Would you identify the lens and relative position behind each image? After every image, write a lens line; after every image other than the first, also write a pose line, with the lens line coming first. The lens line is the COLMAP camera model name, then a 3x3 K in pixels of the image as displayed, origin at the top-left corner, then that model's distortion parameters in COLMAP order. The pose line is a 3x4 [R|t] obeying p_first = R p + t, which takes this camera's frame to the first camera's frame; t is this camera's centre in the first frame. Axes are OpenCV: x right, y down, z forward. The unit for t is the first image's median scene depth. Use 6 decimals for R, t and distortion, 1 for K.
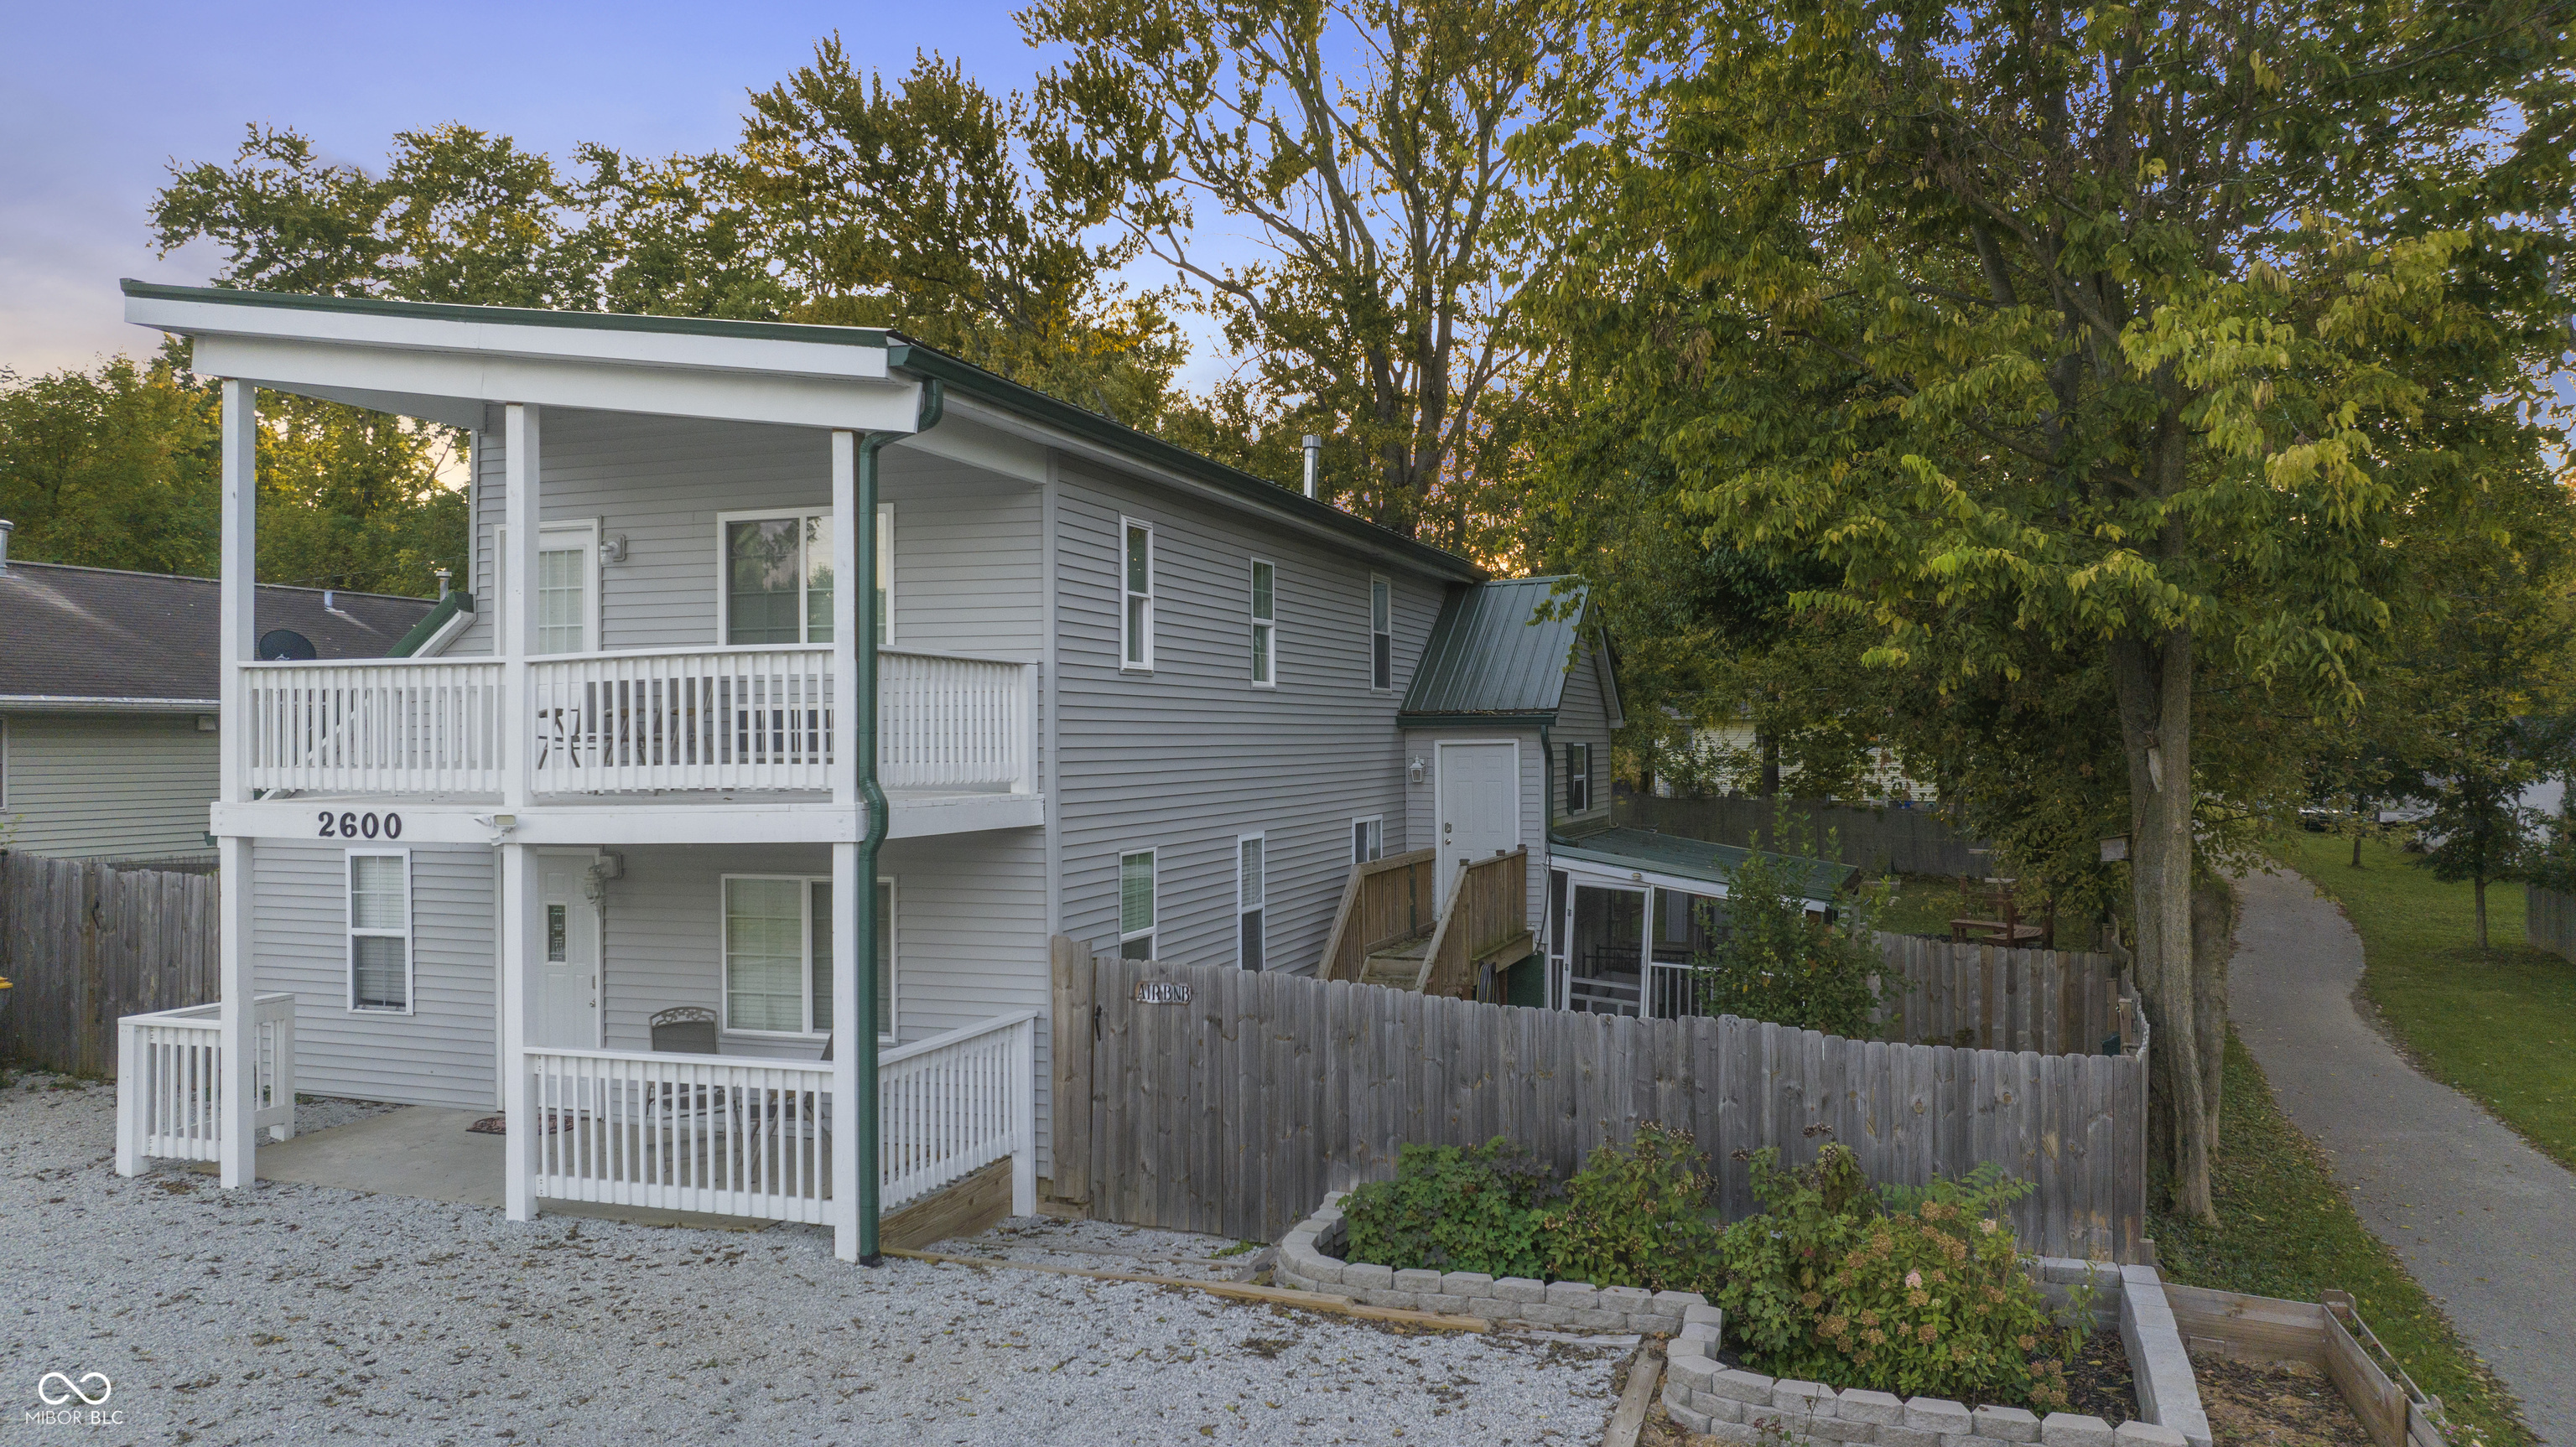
lens RADIAL K [[1772.0, 0, 1318.8], [0, 1772.0, 725.0], [0, 0, 1]] dist [-0.043892, 0.033351]
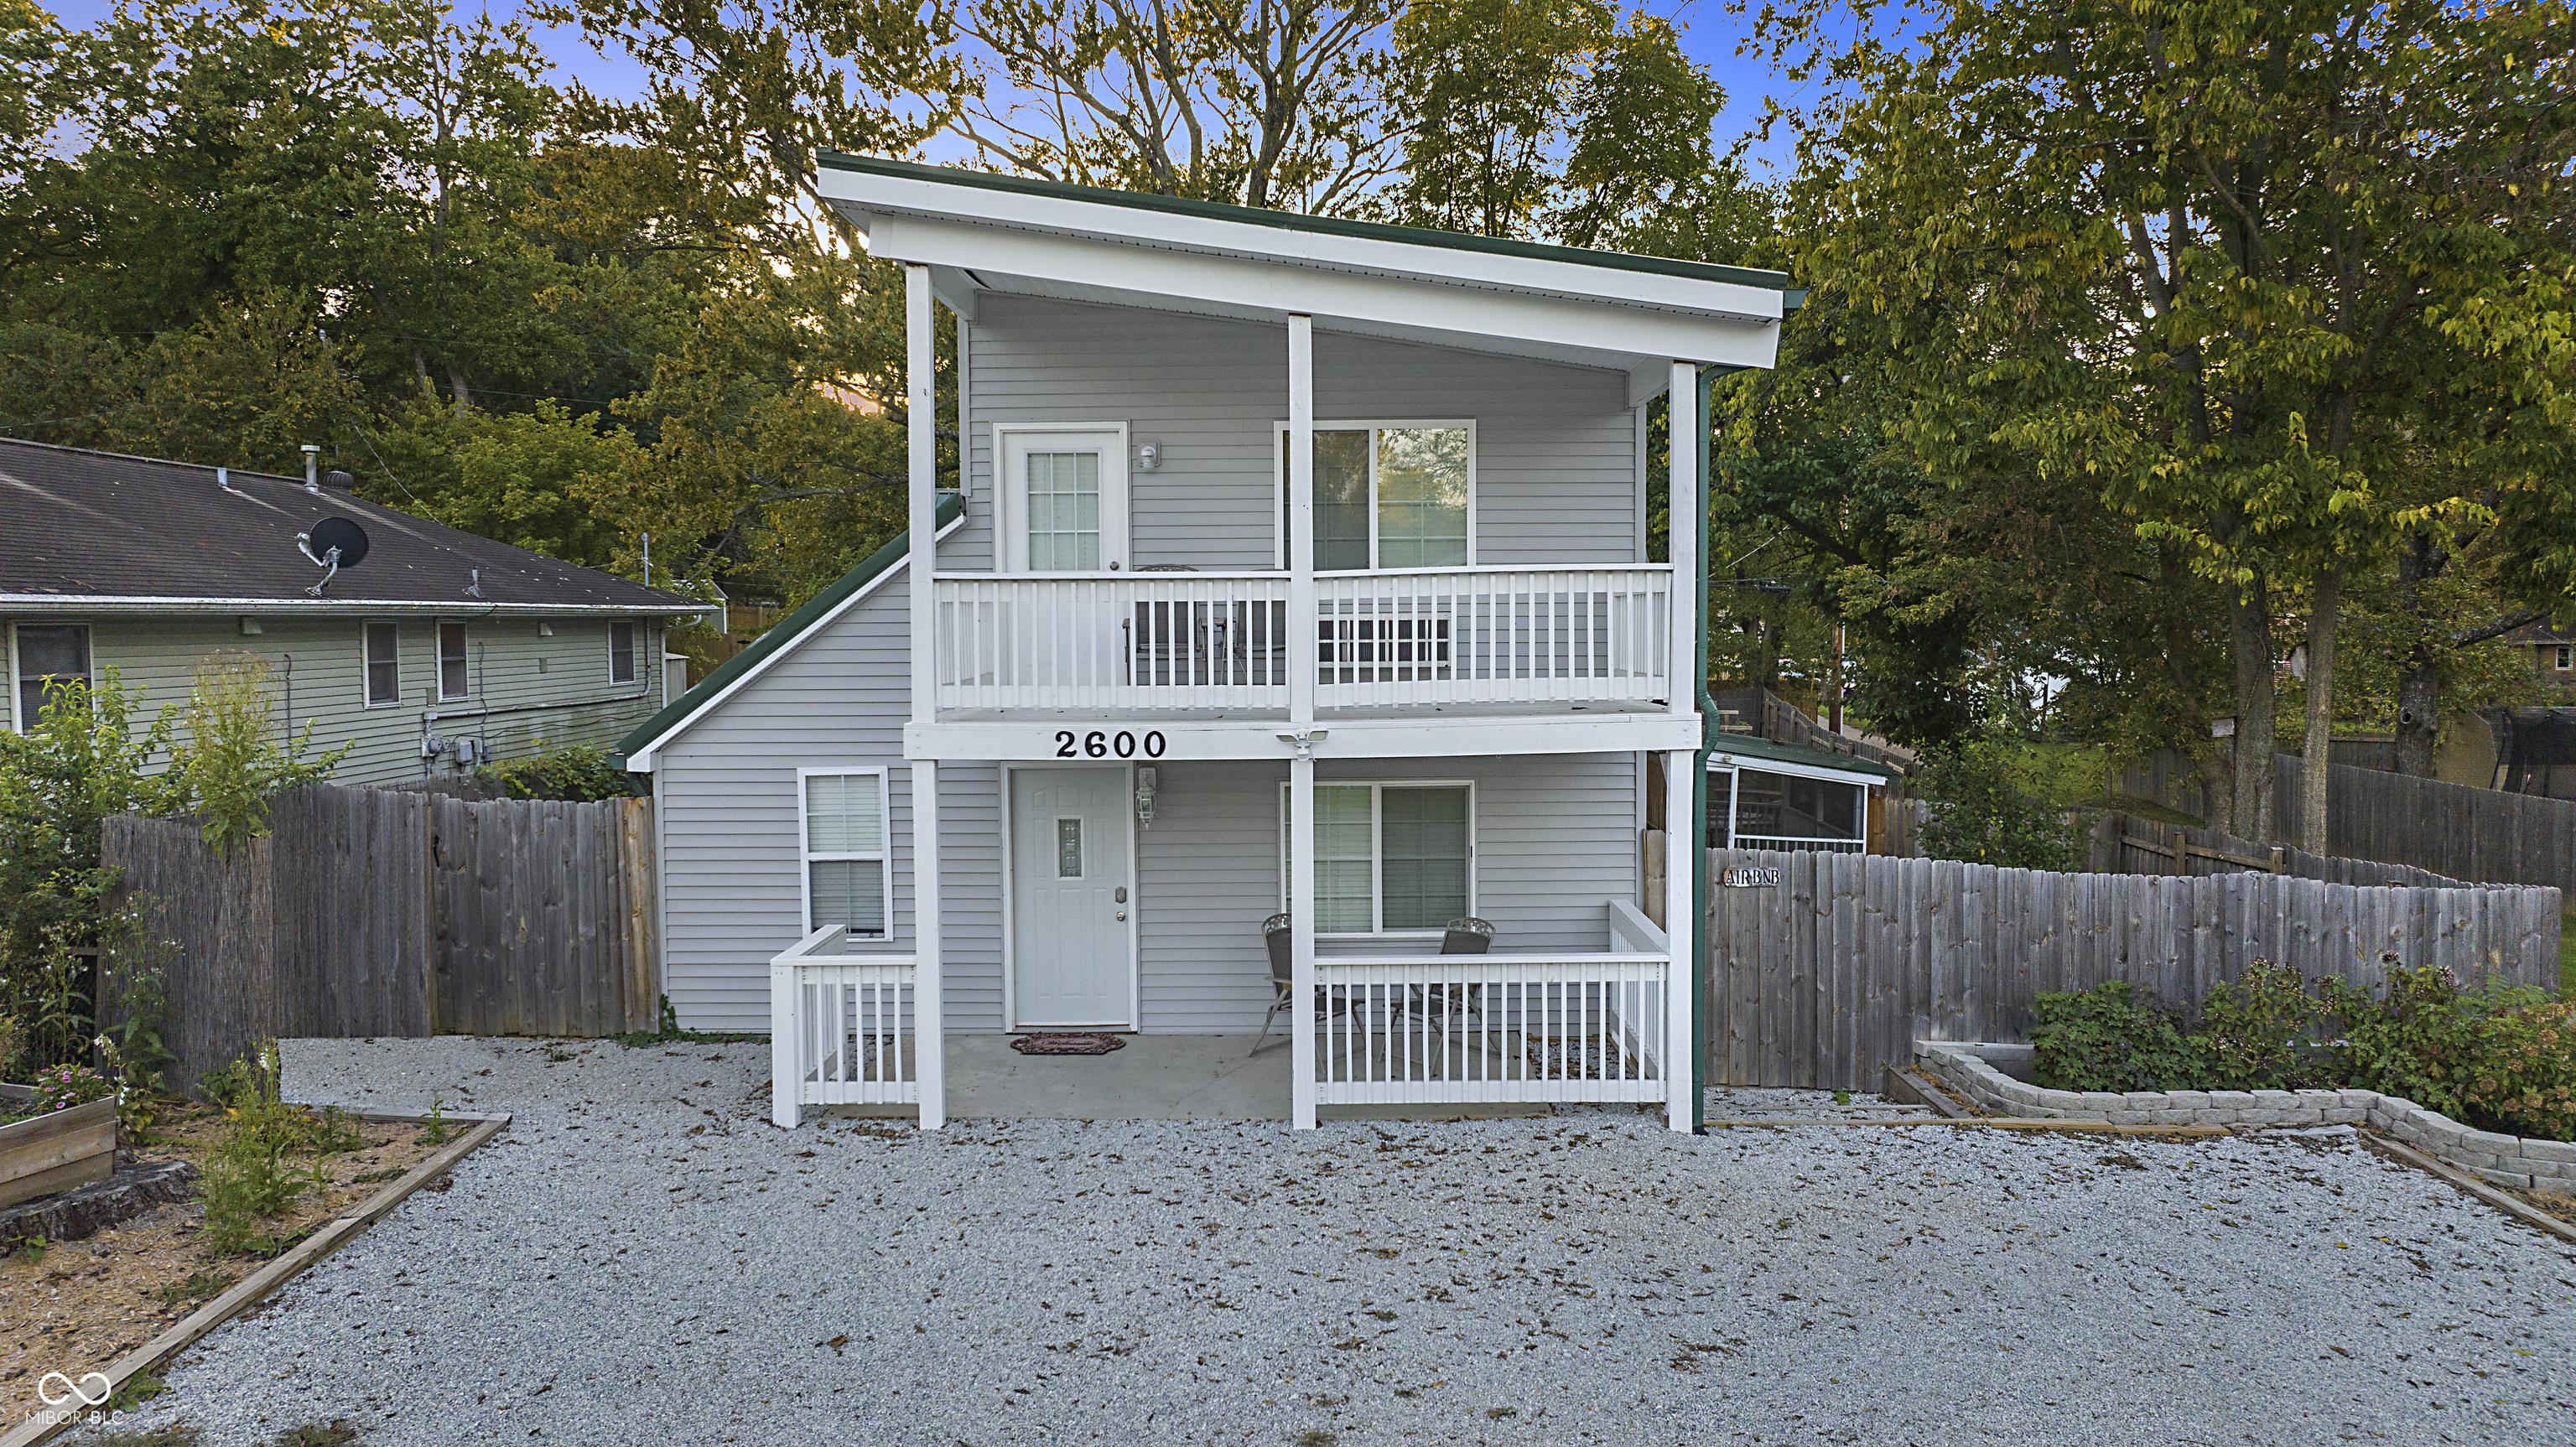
lens RADIAL K [[1766.0, 0, 1288.0], [0, 1766.0, 723.5], [0, 0, 1]] dist [-0.029649, -0.003642]
pose [[0.955184, -0.020509, 0.295303, -0.811037], [0.000566, 0.997722, 0.067464, -0.021746], [-0.296013, -0.064273, 0.953019, 0.049224]]
